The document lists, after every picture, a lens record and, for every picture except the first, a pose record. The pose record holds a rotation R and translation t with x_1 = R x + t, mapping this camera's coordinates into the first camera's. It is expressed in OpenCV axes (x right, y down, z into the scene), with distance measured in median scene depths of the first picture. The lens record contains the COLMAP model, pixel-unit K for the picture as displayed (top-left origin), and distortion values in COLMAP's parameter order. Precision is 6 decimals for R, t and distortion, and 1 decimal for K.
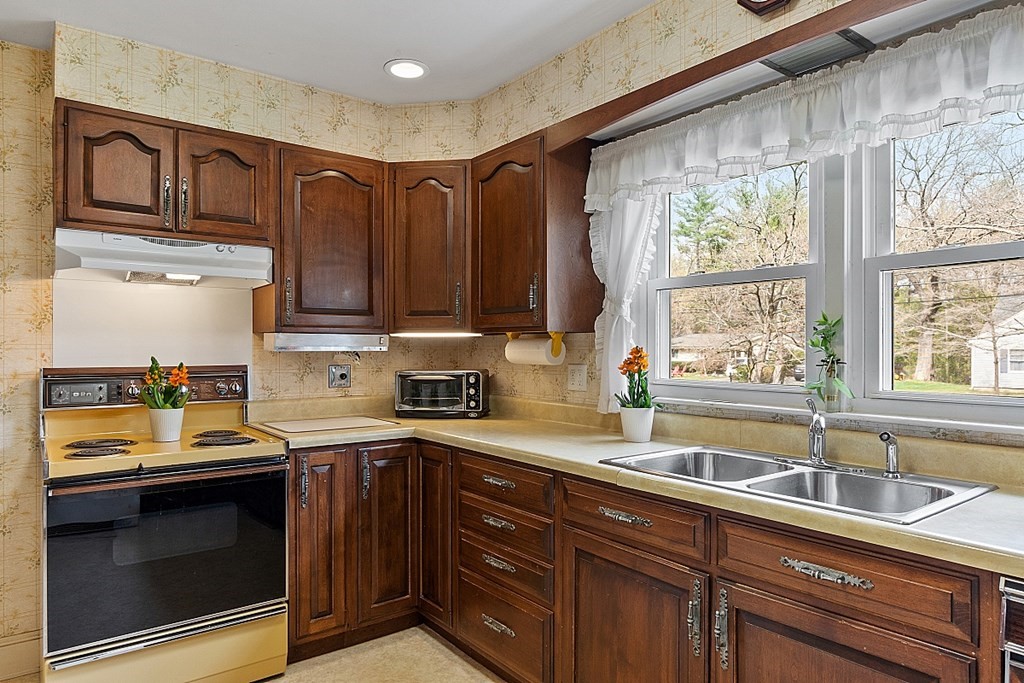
lens RADIAL K [[646.7, 0, 531.3], [0, 646.7, 346.2], [0, 0, 1]] dist [0.001865, 0.001604]
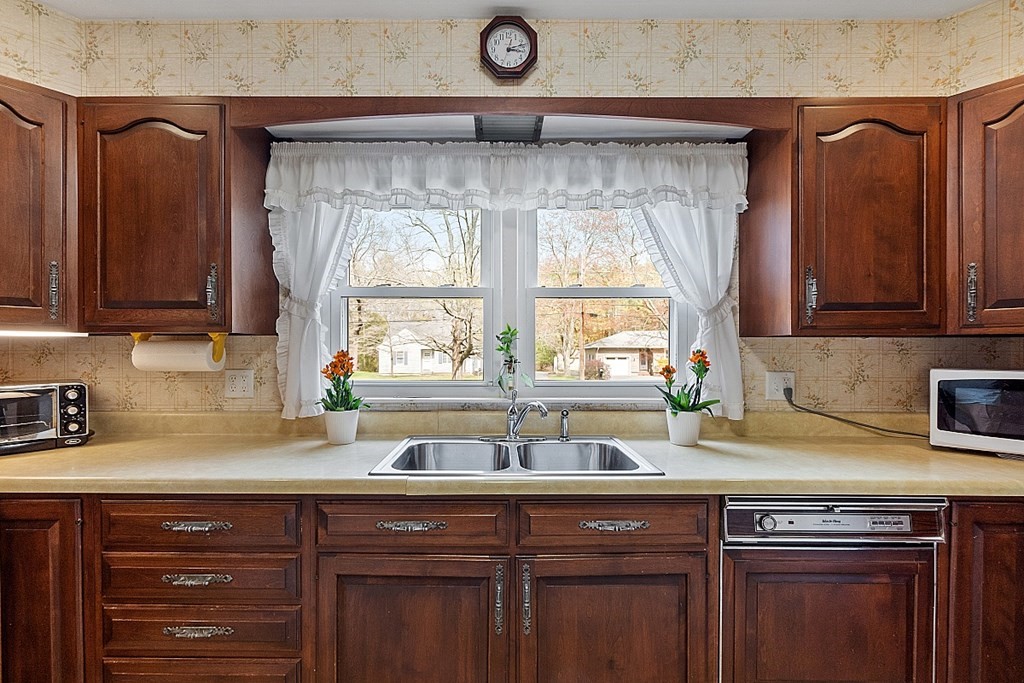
lens RADIAL K [[435.1, 0, 510.6], [0, 435.1, 352.2], [0, 0, 1]] dist [-0.003013, -0.000165]
pose [[0.622357, -0.003675, 0.782725, -0.212335], [-0.000786, 0.999986, 0.005320, -0.000363], [-0.782733, -0.003927, 0.622346, 0.369852]]
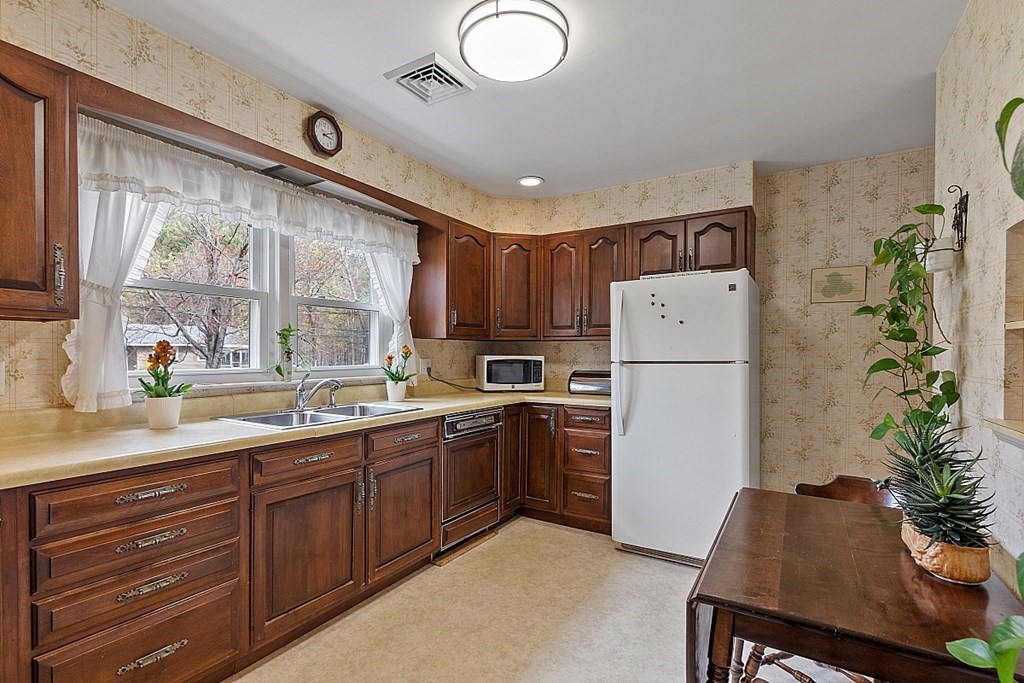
lens RADIAL K [[443.6, 0, 497.1], [0, 443.6, 353.8], [0, 0, 1]] dist [-0.002608, -0.000151]
pose [[-0.311300, -0.008330, 0.950275, -0.725324], [-0.007560, 0.999952, 0.006289, 0.014109], [-0.950282, -0.005226, -0.311348, 0.713576]]
